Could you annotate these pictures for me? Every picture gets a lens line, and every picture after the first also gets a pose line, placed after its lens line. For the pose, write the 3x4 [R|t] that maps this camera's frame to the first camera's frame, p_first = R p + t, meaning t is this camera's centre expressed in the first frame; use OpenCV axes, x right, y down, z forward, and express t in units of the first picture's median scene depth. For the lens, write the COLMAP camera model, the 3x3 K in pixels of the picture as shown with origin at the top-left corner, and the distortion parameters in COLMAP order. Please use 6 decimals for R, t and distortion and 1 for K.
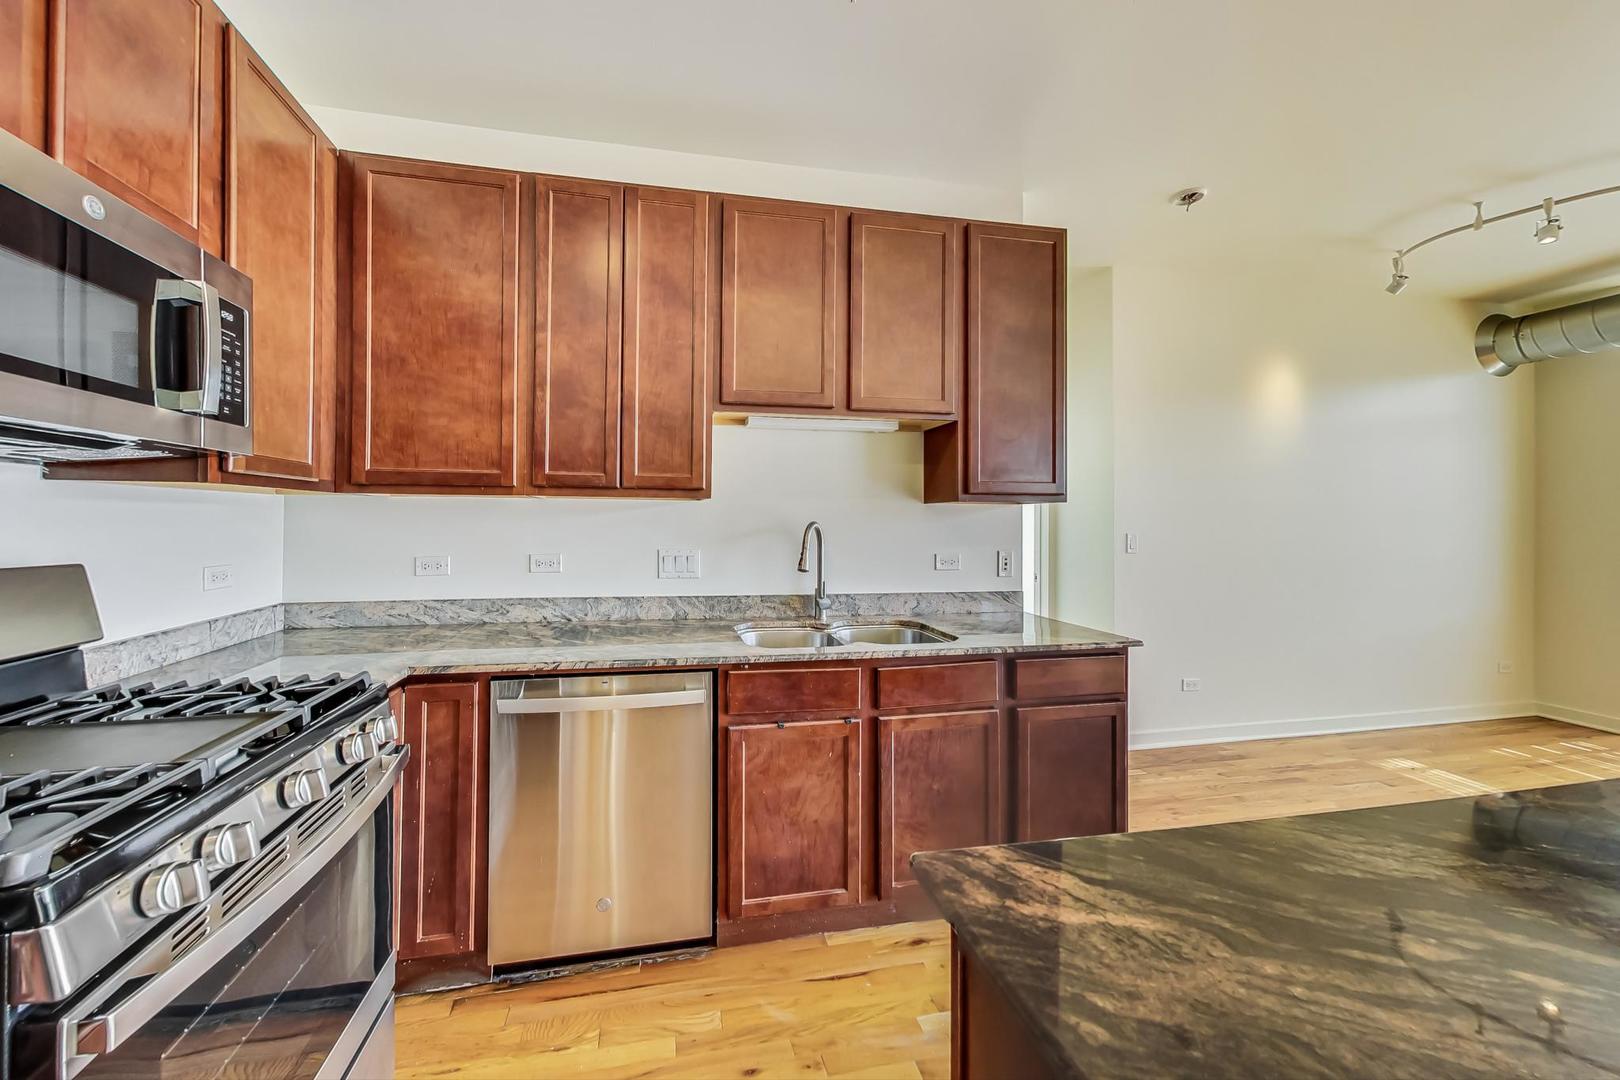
lens RADIAL K [[584.6, 0, 769.7], [0, 584.6, 518.4], [0, 0, 1]] dist [-0.001334, -0.000814]
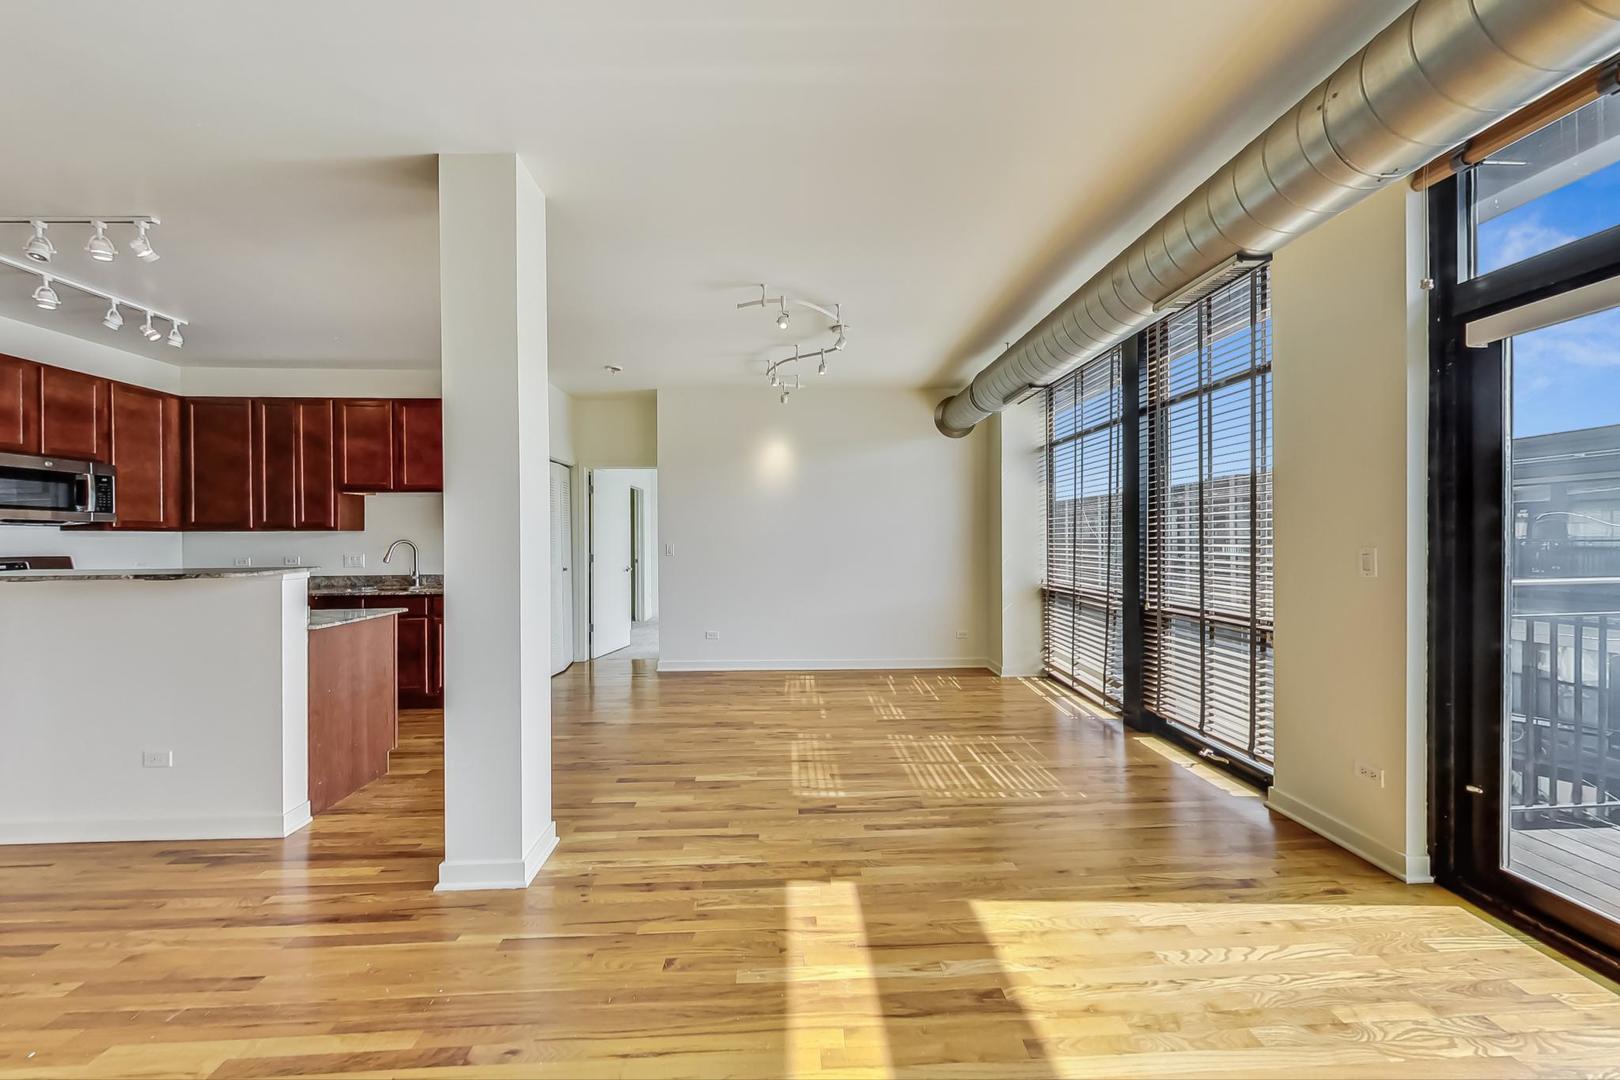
lens RADIAL K [[584.6, 0, 810.1], [0, 584.6, 547.8], [0, 0, 1]] dist [-0.001334, -0.000814]
pose [[0.987395, -0.007547, -0.158098, 1.854591], [0.010633, 0.999769, 0.018681, 0.008485], [0.157920, -0.020126, 0.987247, -0.861286]]
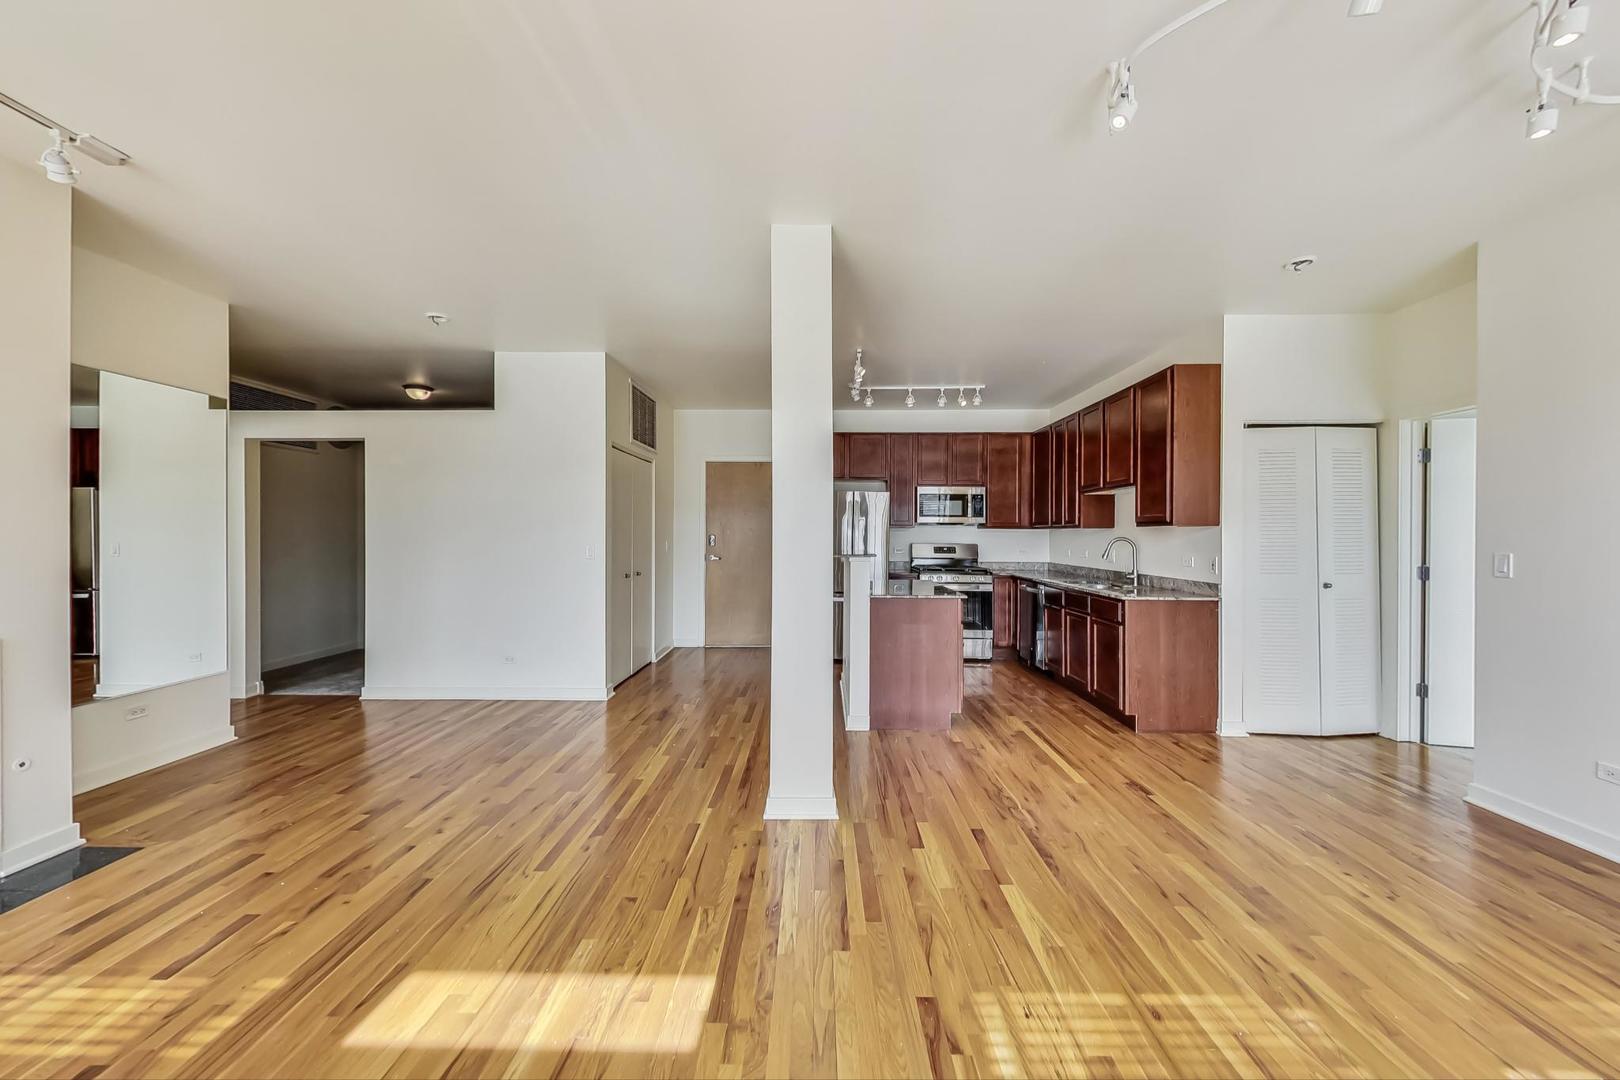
lens RADIAL K [[584.6, 0, 802.2], [0, 584.6, 533.0], [0, 0, 1]] dist [-0.001334, -0.000814]
pose [[-0.222903, -0.009030, -0.974799, 2.376139], [-0.004060, 0.999957, -0.008335, 0.010141], [0.974832, 0.002100, -0.222930, 0.329462]]
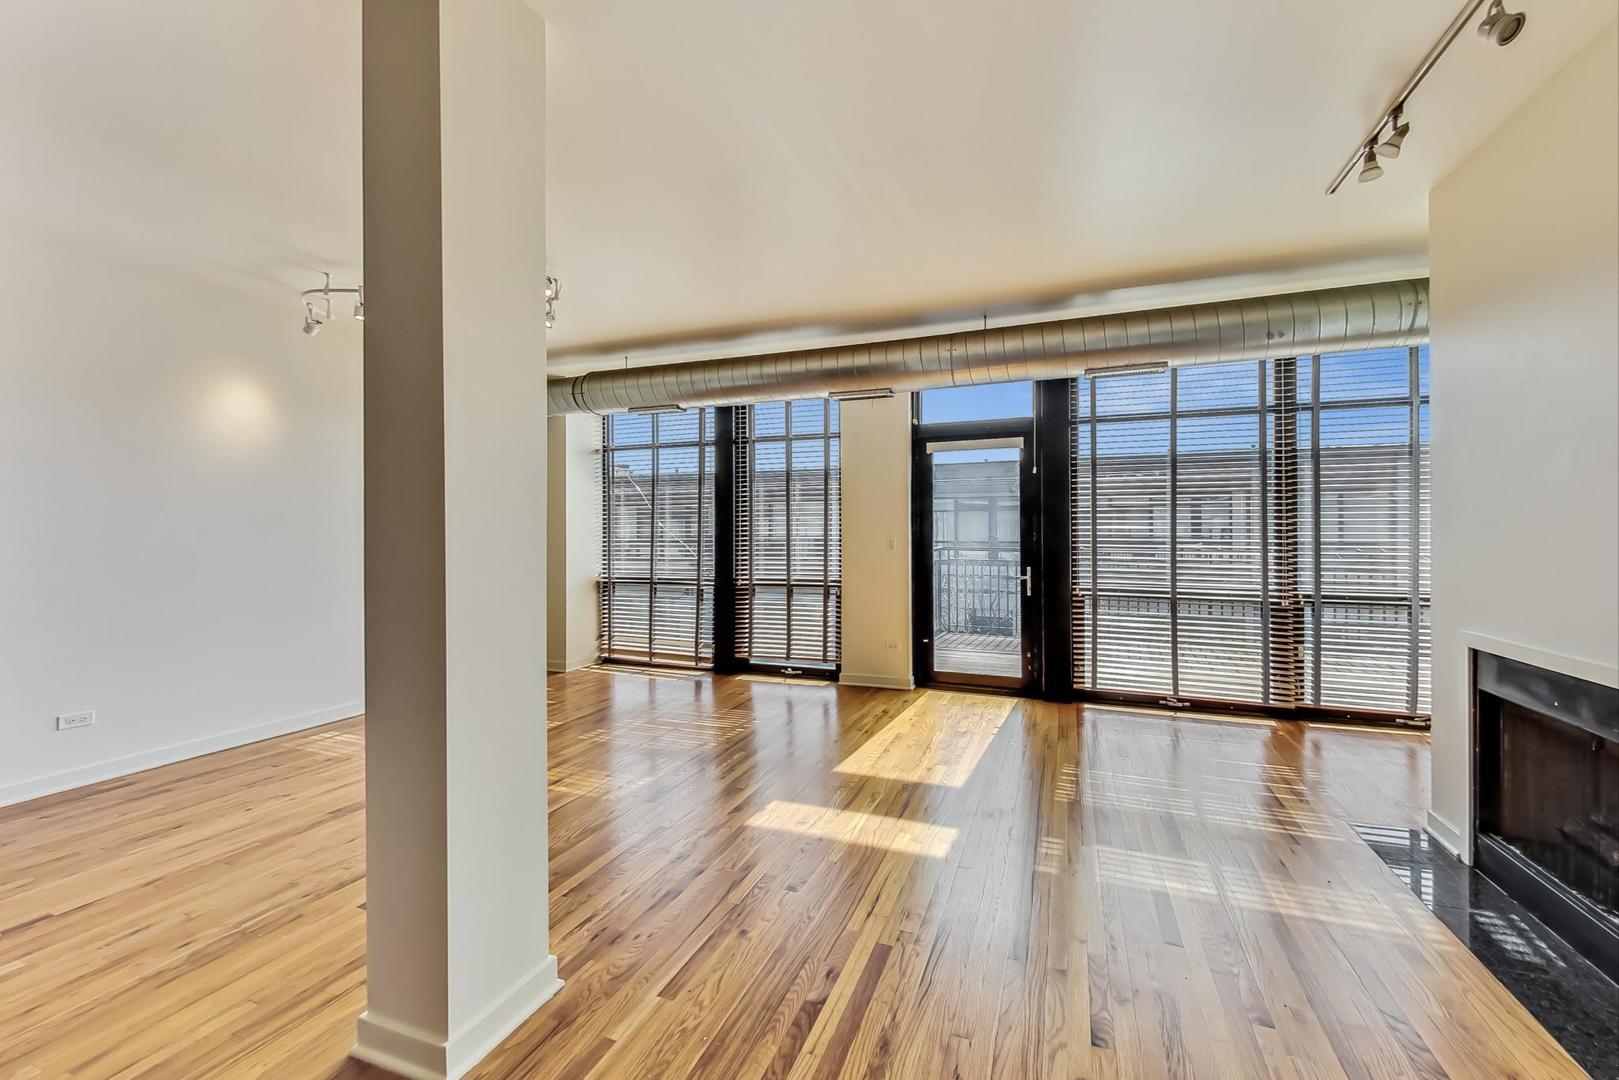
lens RADIAL K [[584.3, 0, 883.8], [0, 584.3, 533.5], [0, 0, 1]] dist [-0.001334, -0.000814]
pose [[0.489357, -0.011737, 0.872005, 0.810501], [0.005738, 0.999931, 0.010239, 0.001122], [-0.872065, -0.000007, 0.489391, -0.715945]]
